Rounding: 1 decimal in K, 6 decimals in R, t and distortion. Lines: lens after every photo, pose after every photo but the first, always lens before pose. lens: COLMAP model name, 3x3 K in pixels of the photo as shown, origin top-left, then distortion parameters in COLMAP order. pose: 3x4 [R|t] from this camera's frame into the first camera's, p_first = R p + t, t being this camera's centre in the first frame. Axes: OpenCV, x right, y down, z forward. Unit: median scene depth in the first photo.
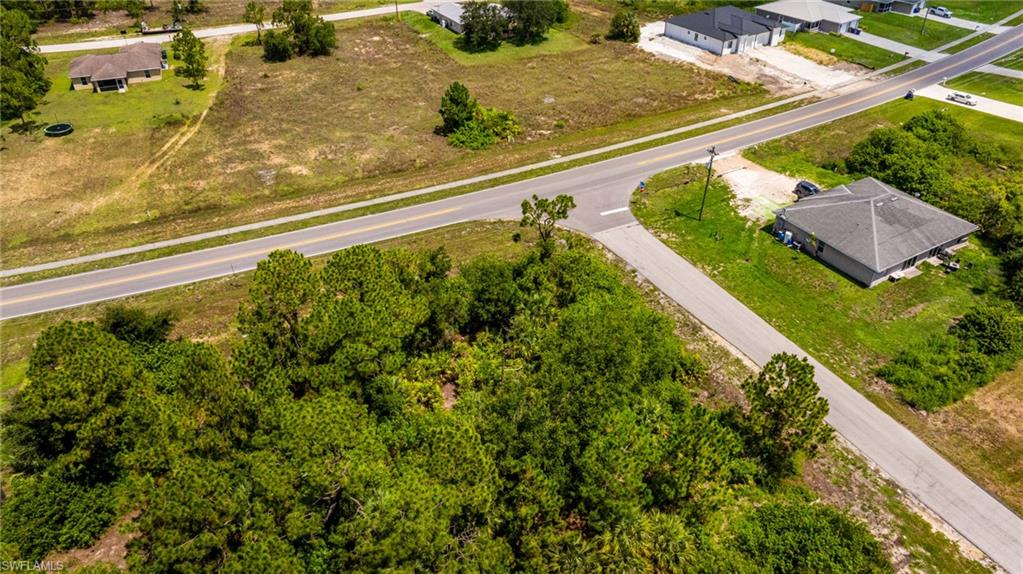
lens RADIAL K [[721.4, 0, 515.6], [0, 721.4, 287.6], [0, 0, 1]] dist [-0.044255, 0.046341]
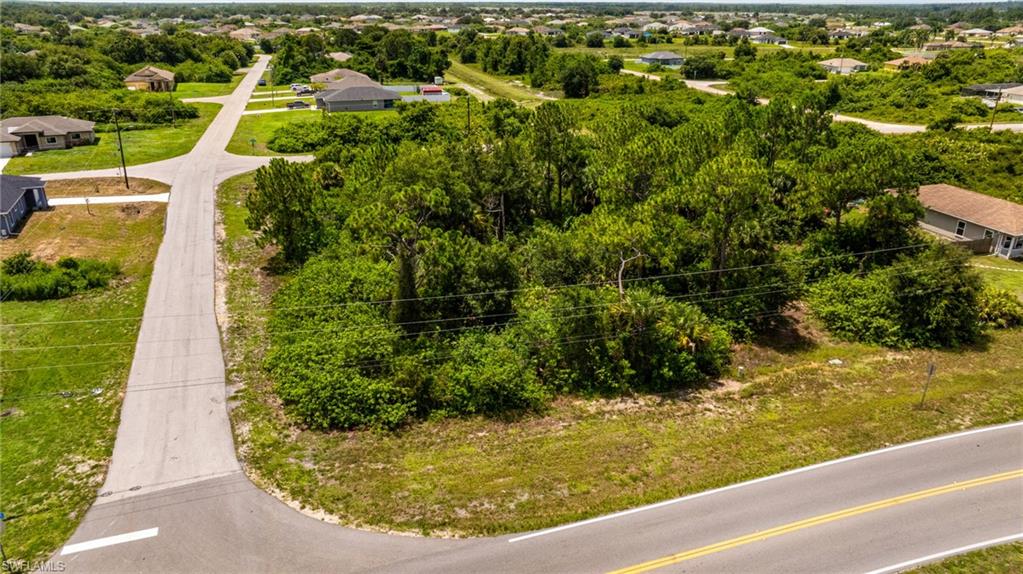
lens RADIAL K [[721.4, 0, 515.6], [0, 721.4, 287.6], [0, 0, 1]] dist [-0.044255, 0.046341]
pose [[-0.993484, -0.046479, 0.104067, -0.091222], [0.062034, 0.545464, 0.835835, -0.426416], [-0.095614, 0.836844, -0.539026, 0.969812]]
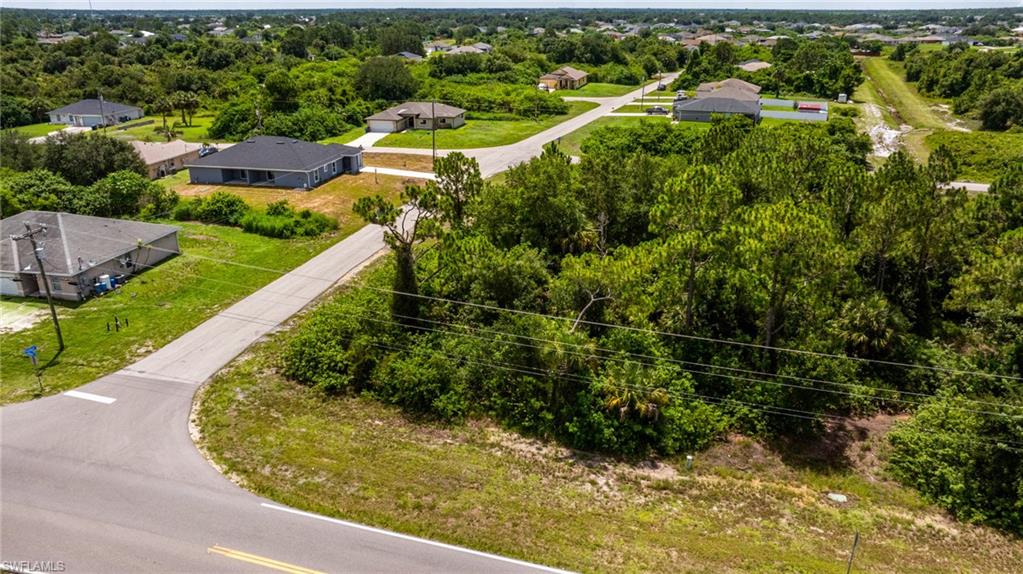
lens RADIAL K [[735.8, 0, 514.9], [0, 735.8, 290.0], [0, 0, 1]] dist [-0.042568, 0.041139]
pose [[-0.724450, -0.248886, 0.642828, -0.365334], [0.398397, 0.609851, 0.685100, -0.354624], [-0.562540, 0.752422, -0.342651, 0.861748]]
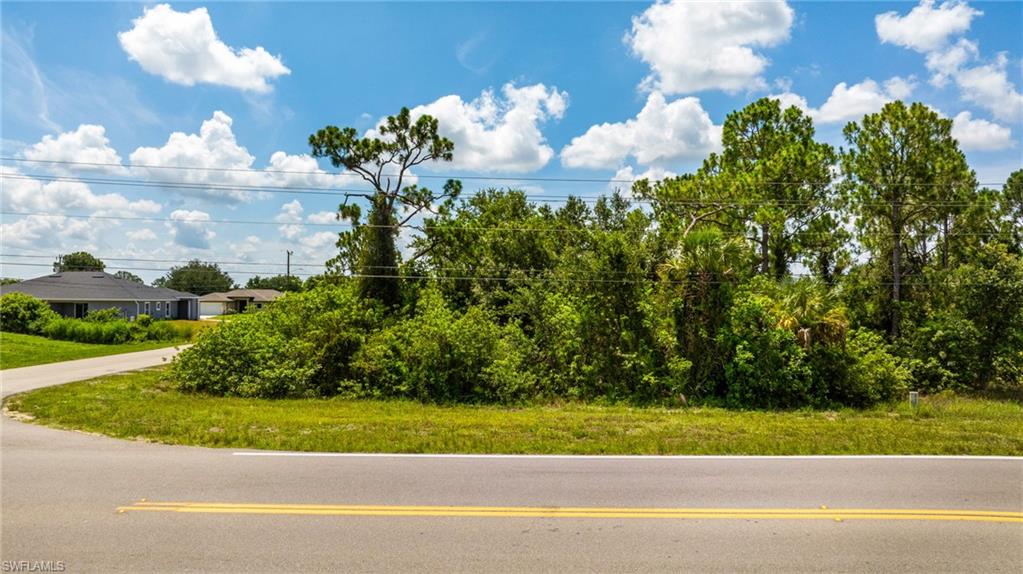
lens RADIAL K [[721.4, 0, 515.6], [0, 721.4, 287.6], [0, 0, 1]] dist [-0.044255, 0.046341]
pose [[-0.892827, 0.002141, 0.450394, -0.183879], [0.256423, 0.824521, 0.504393, -0.176304], [-0.370279, 0.565828, -0.736704, 0.960461]]
